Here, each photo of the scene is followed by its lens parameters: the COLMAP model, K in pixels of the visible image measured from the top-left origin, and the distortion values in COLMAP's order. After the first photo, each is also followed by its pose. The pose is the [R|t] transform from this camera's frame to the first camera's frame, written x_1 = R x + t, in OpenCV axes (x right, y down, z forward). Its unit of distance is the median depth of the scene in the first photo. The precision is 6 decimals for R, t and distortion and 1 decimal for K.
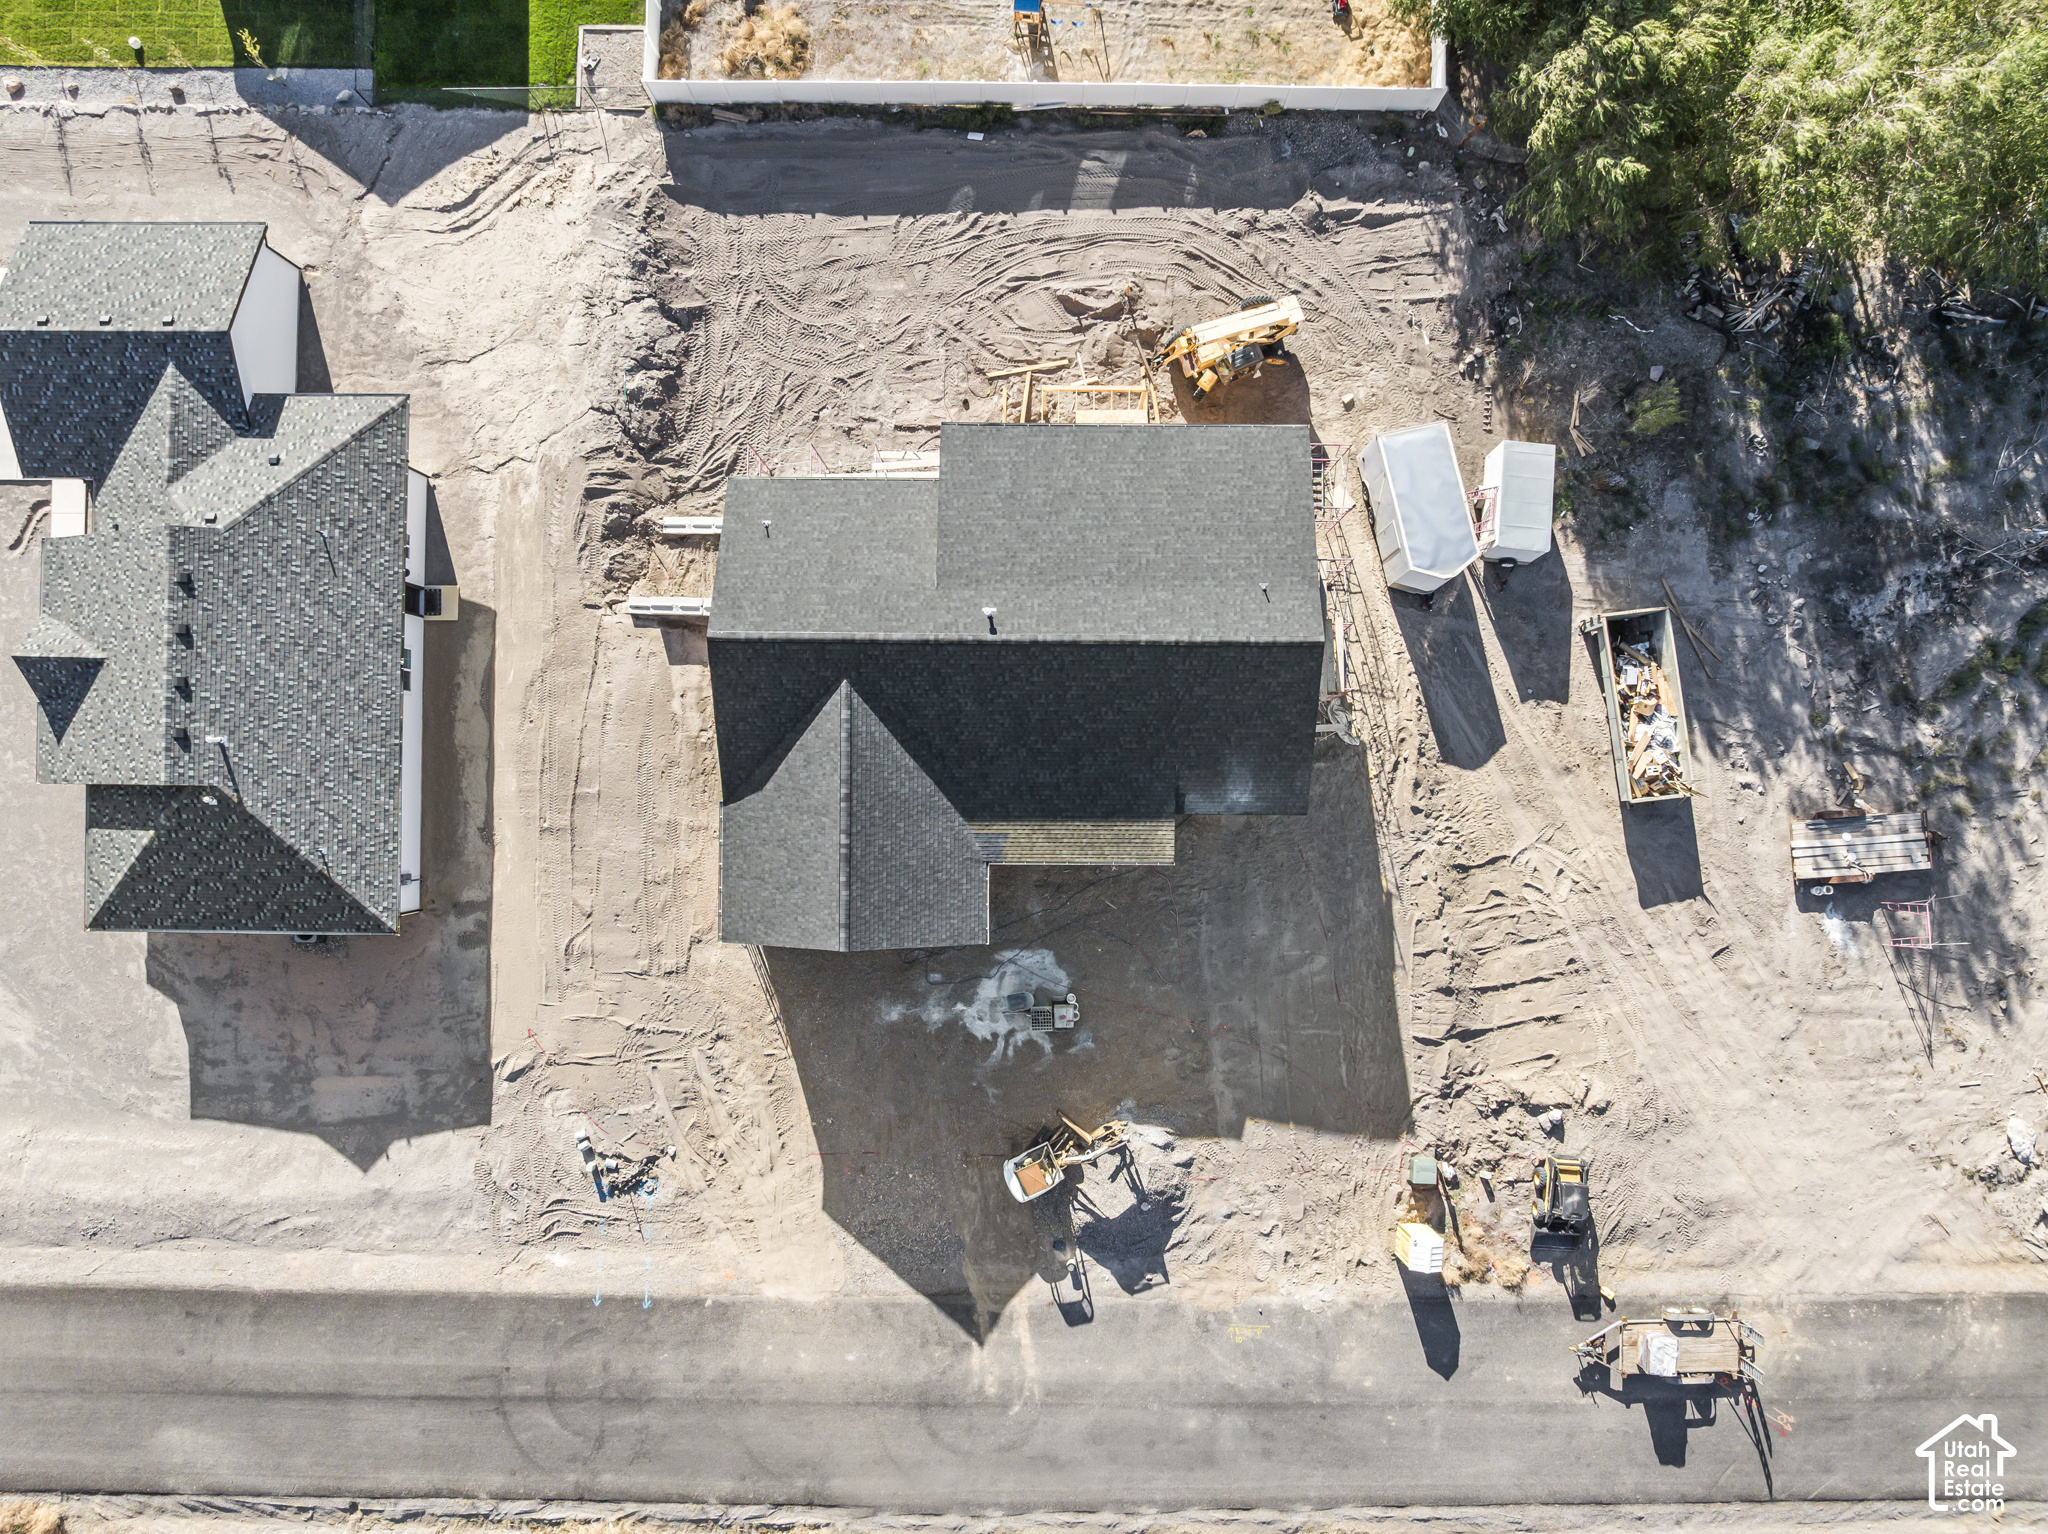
lens RADIAL K [[1437.7, 0, 1029.6], [0, 1437.7, 761.9], [0, 0, 1]] dist [-0.036826, -0.003865]
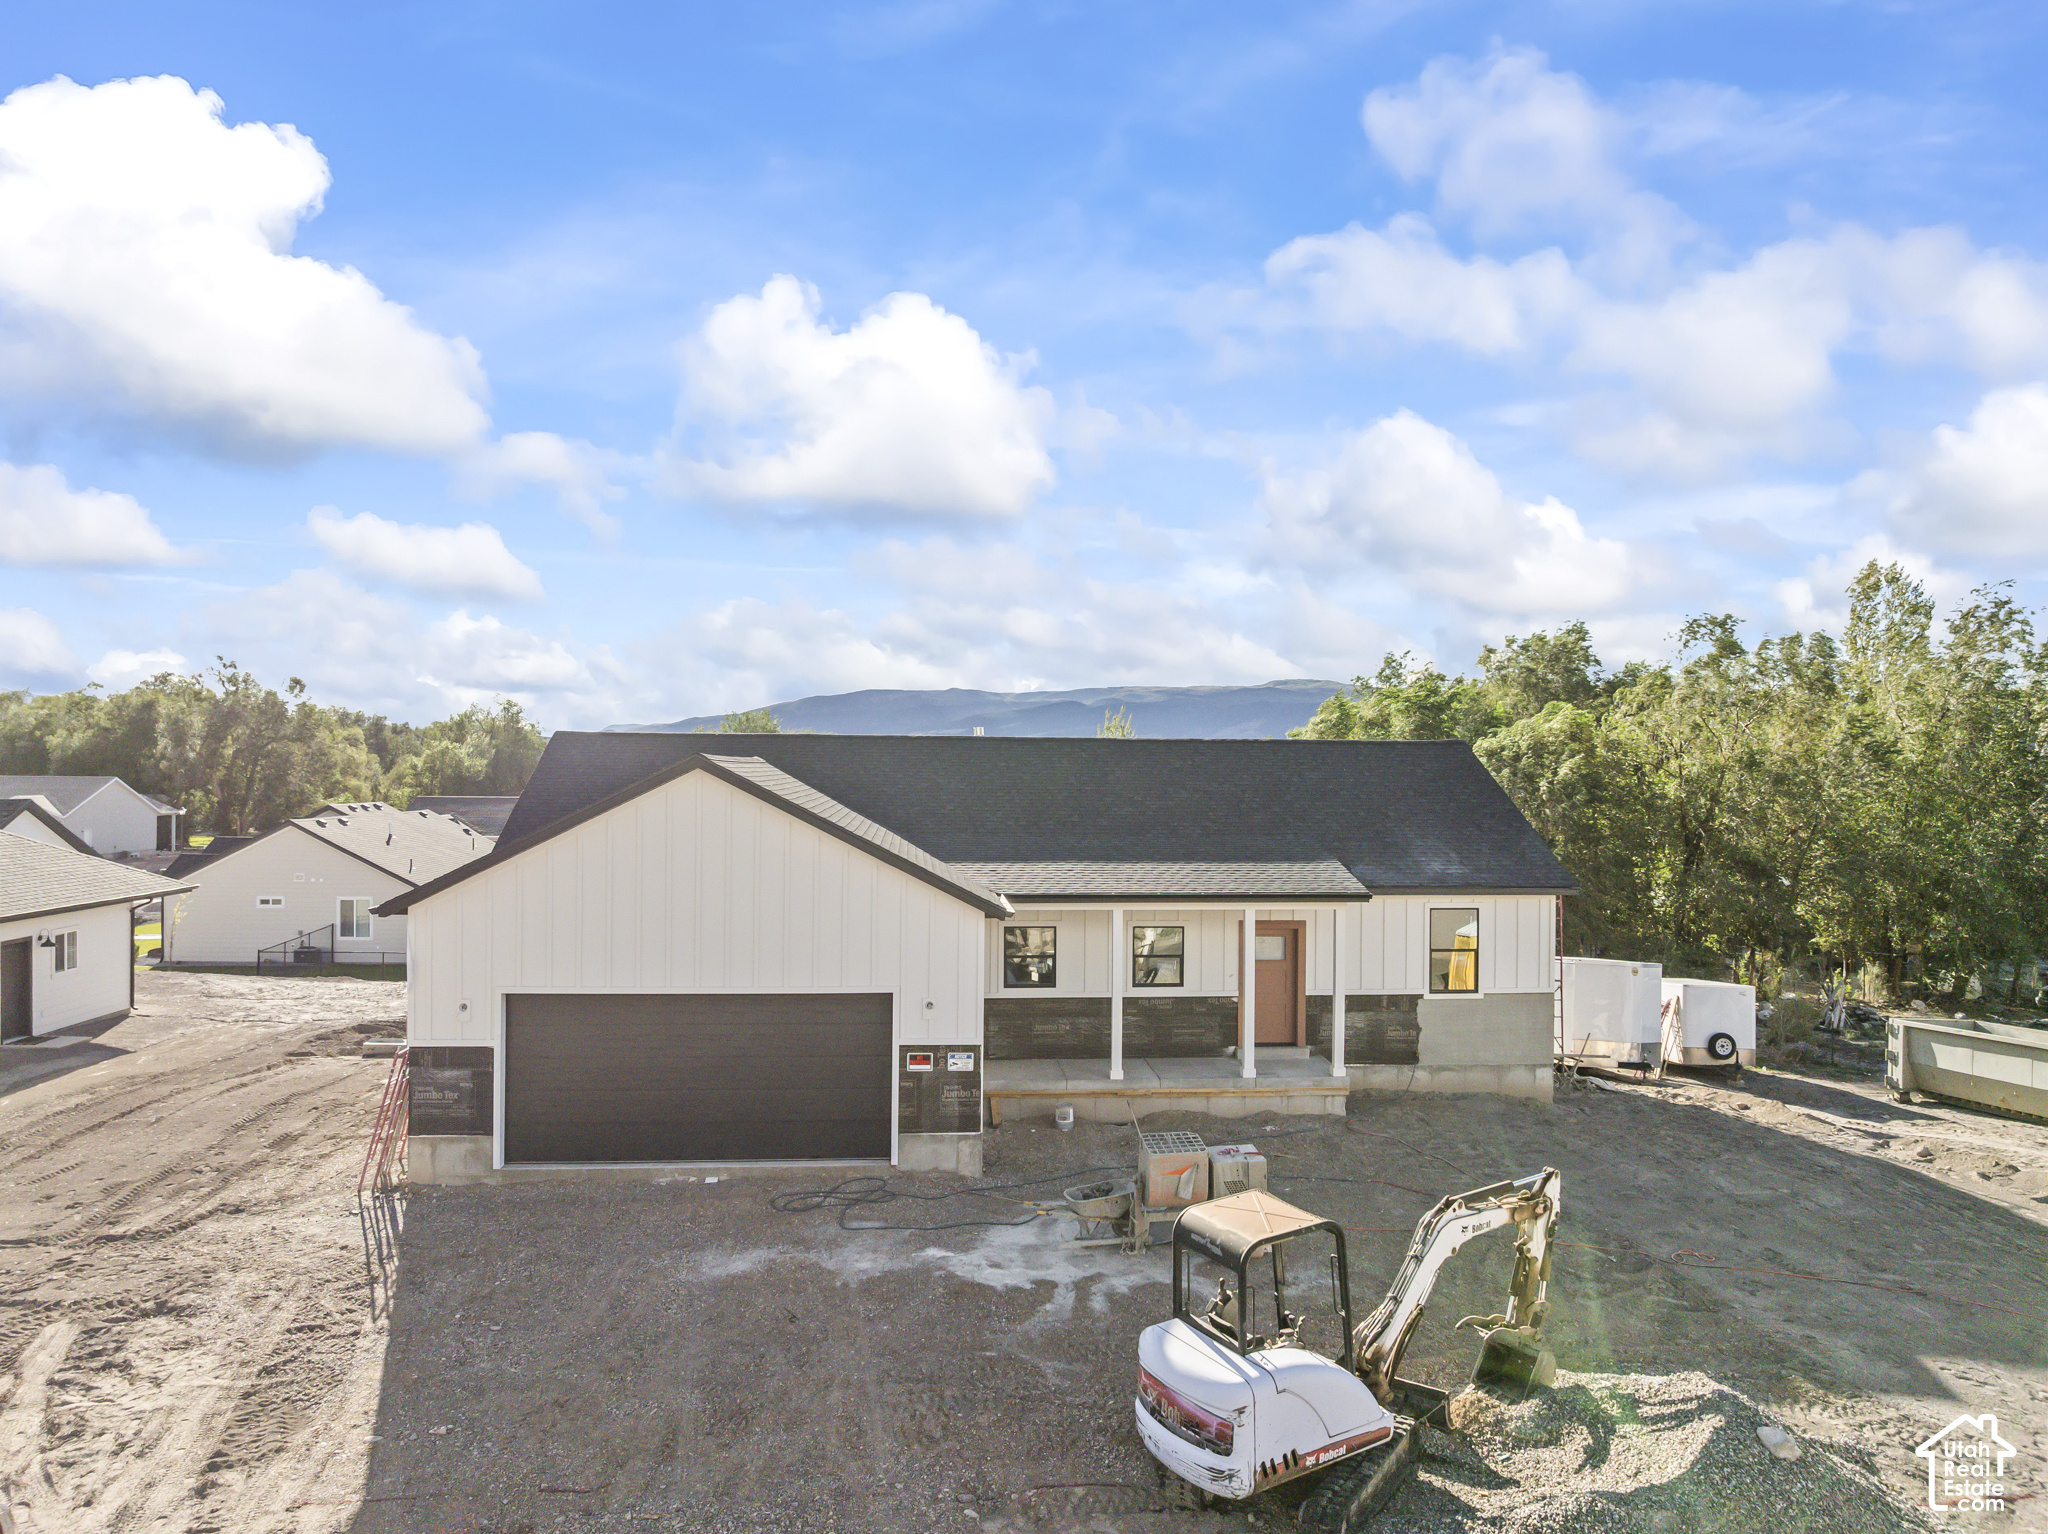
lens RADIAL K [[1445.8, 0, 1024.0], [0, 1445.8, 767.0], [0, 0, 1]] dist [-0.064826, 0.041994]
pose [[0.996138, 0.010441, 0.087183, -0.058319], [0.087038, 0.013641, -0.996112, 0.512655], [-0.011590, 0.999852, 0.012679, 0.875700]]
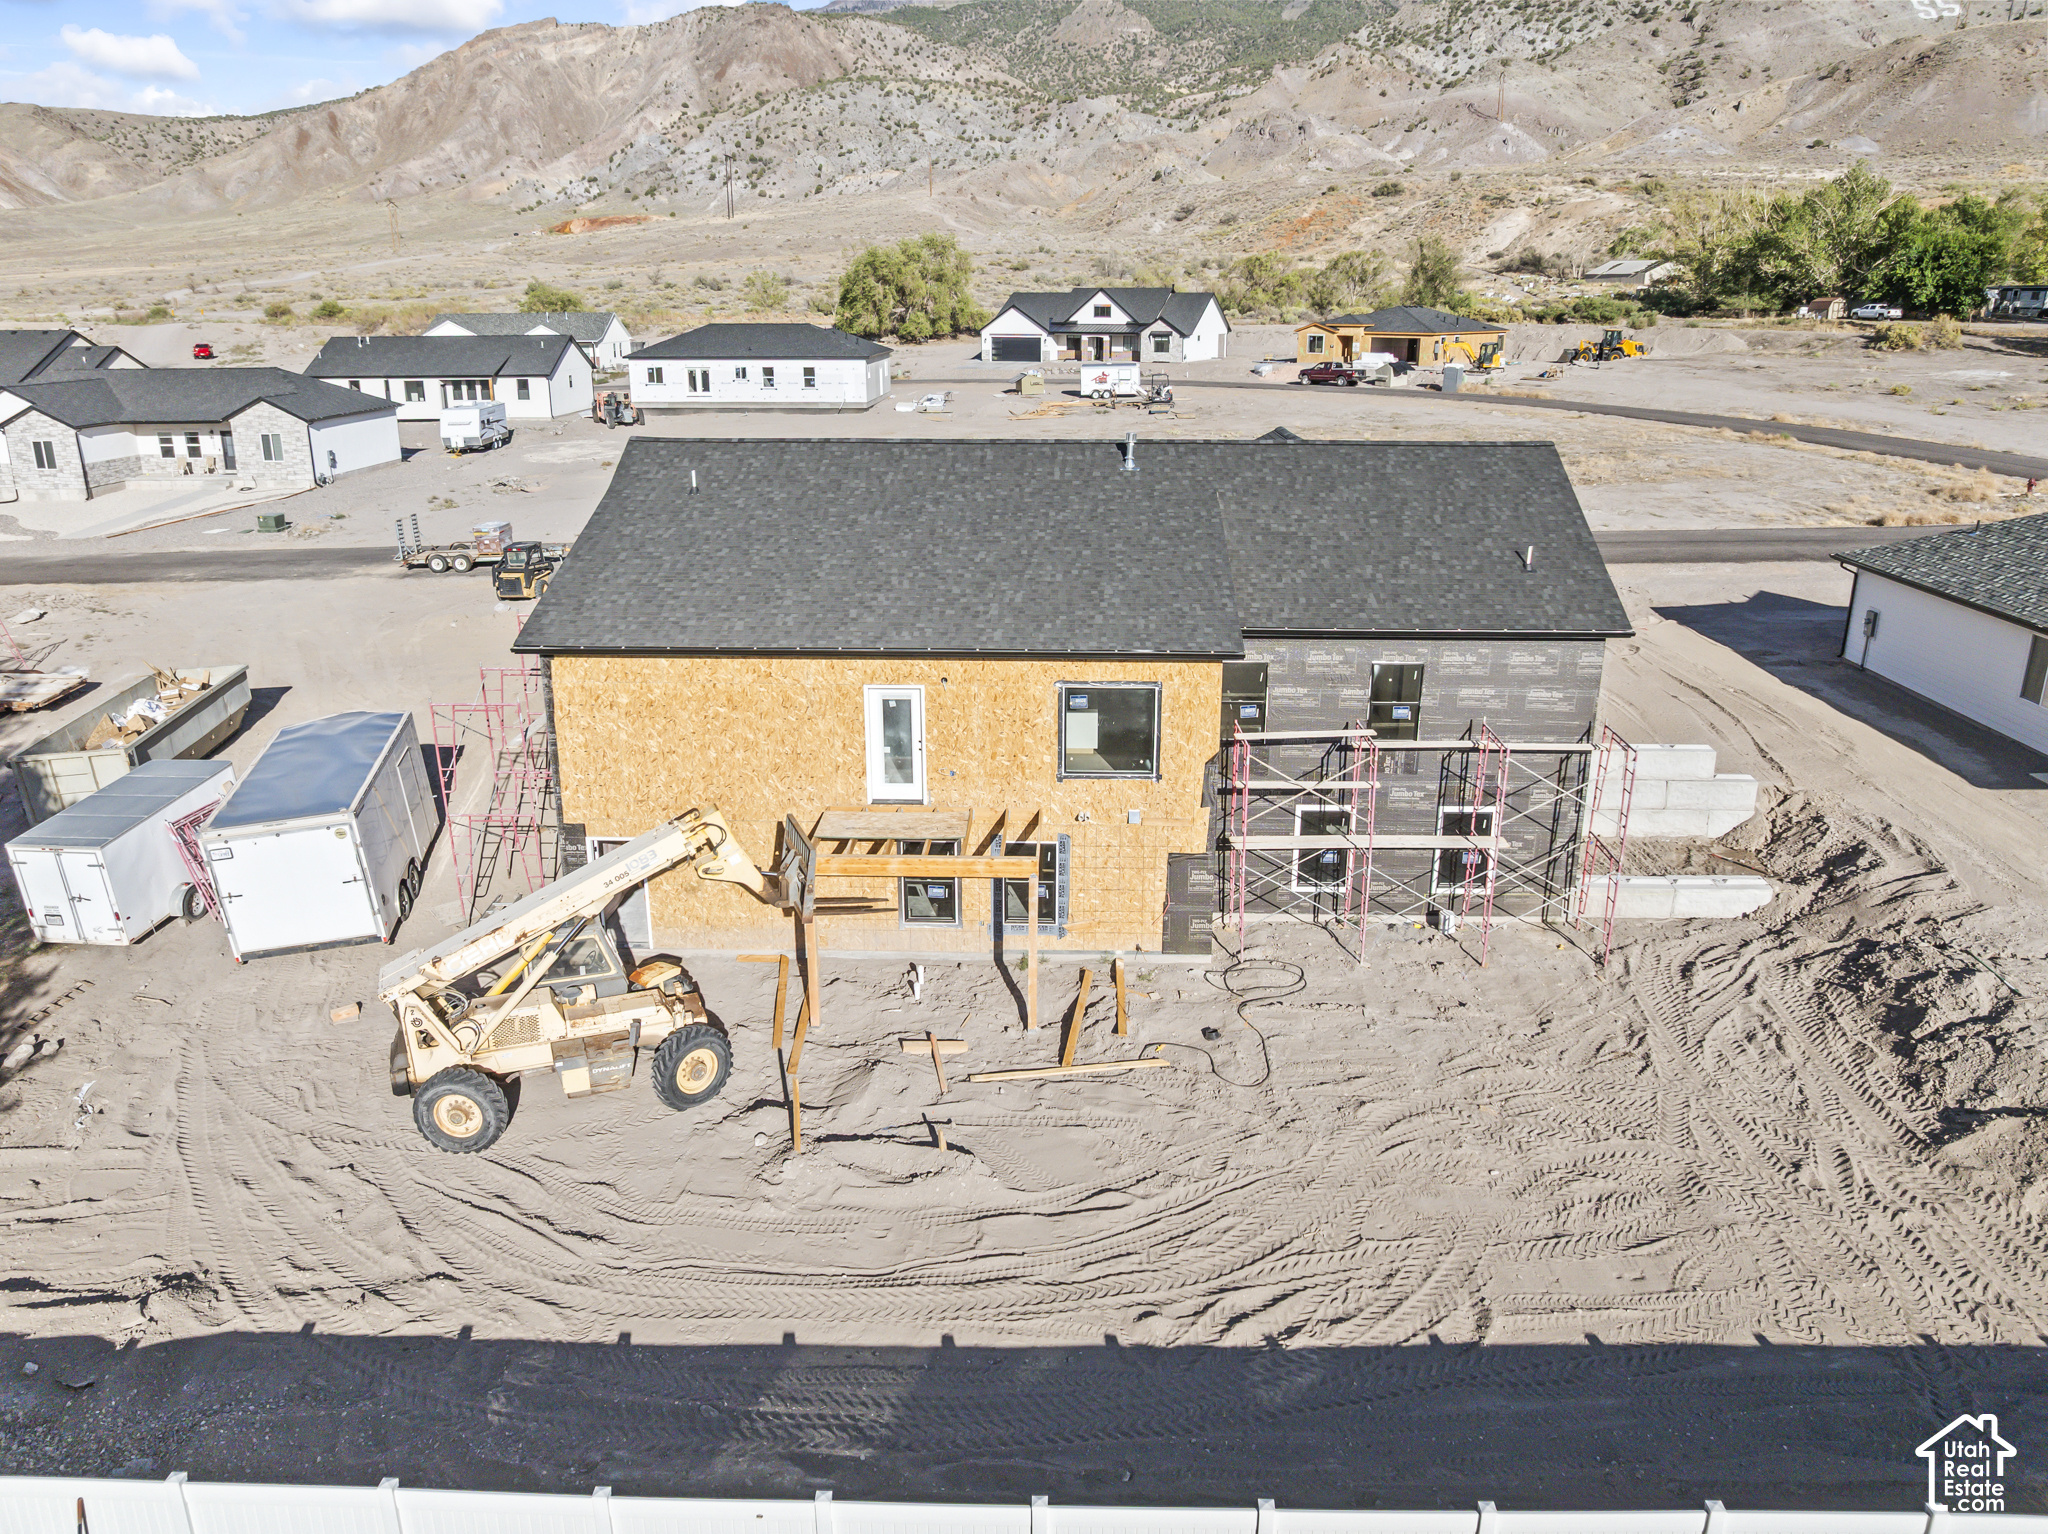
lens RADIAL K [[1437.7, 0, 1029.6], [0, 1437.7, 761.9], [0, 0, 1]] dist [-0.036826, -0.003865]
pose [[-0.999723, -0.008354, 0.022002, 0.001619], [0.023492, -0.297890, 0.954311, -0.665532], [-0.001418, 0.954564, 0.298004, 0.819604]]
